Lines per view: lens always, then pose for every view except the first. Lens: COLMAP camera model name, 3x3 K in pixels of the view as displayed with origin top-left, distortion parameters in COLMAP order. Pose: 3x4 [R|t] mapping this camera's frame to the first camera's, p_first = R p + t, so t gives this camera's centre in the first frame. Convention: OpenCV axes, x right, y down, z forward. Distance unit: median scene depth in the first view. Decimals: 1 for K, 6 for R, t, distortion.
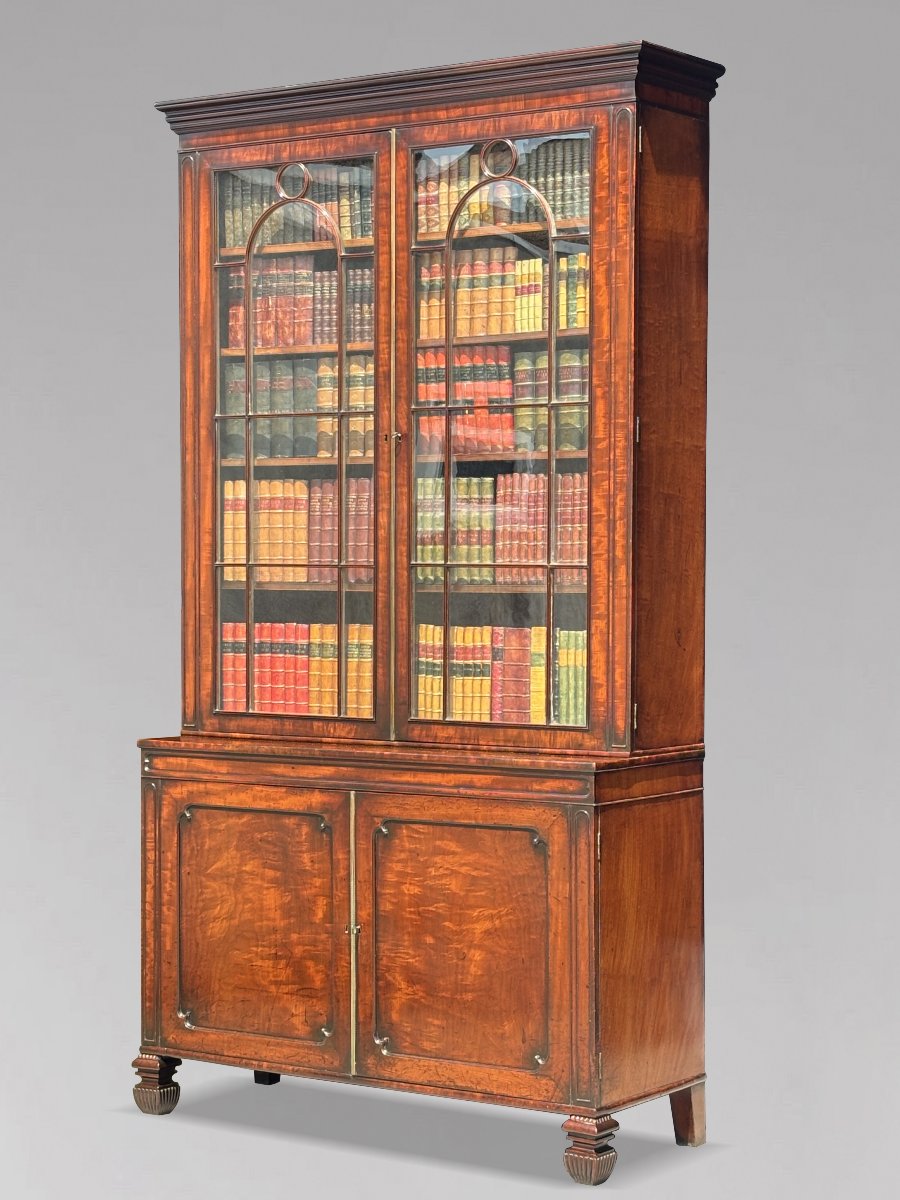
lens RADIAL K [[2564.1, 0, 450.2], [0, 2564.1, 591.5], [0, 0, 1]] dist [0.140271, 0.000000]
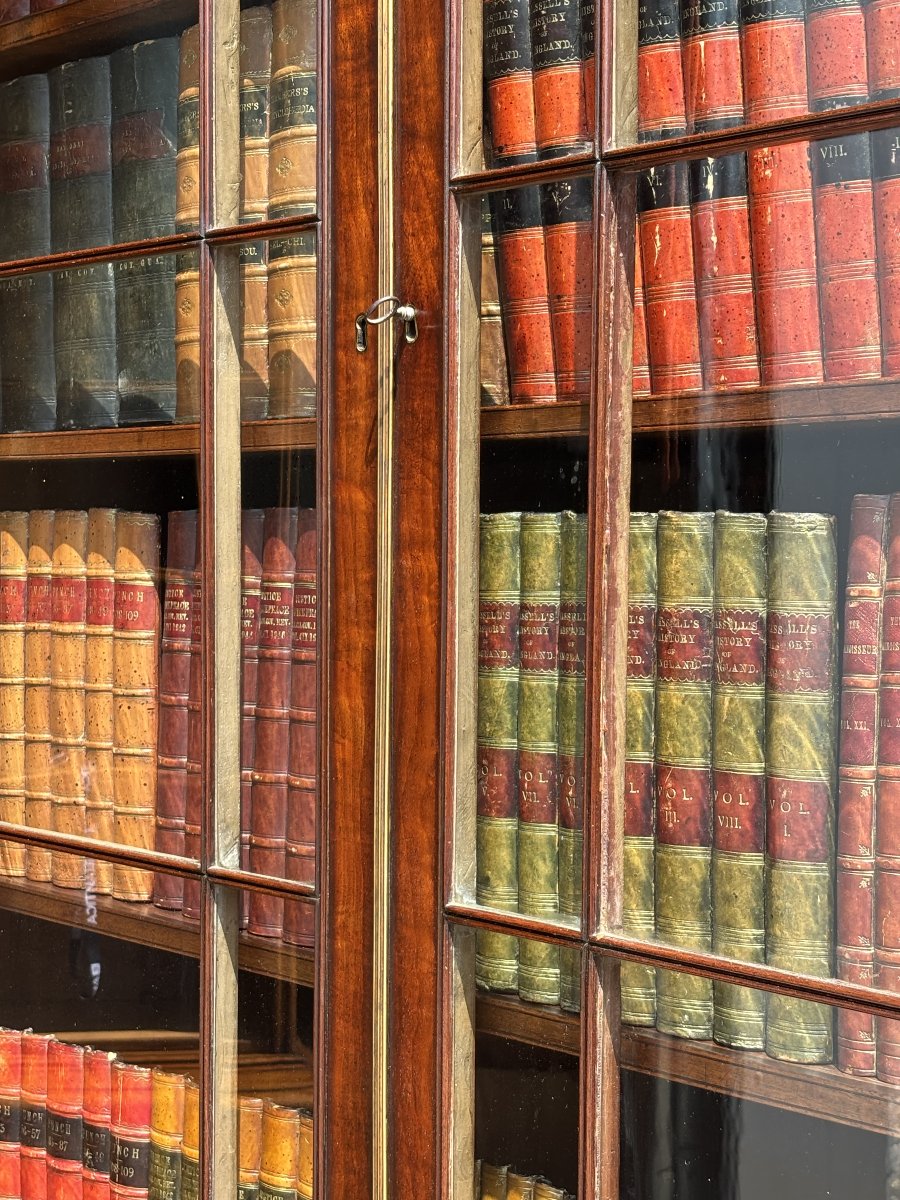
lens RADIAL K [[2150.8, 0, 450.1], [0, 2150.8, 603.5], [0, 0, 1]] dist [0.202577, 0.000000]
pose [[0.972601, 0.005539, -0.232413, 0.026607], [-0.001531, 0.999847, 0.017421, -0.040118], [0.232474, -0.016588, 0.972461, 0.831348]]
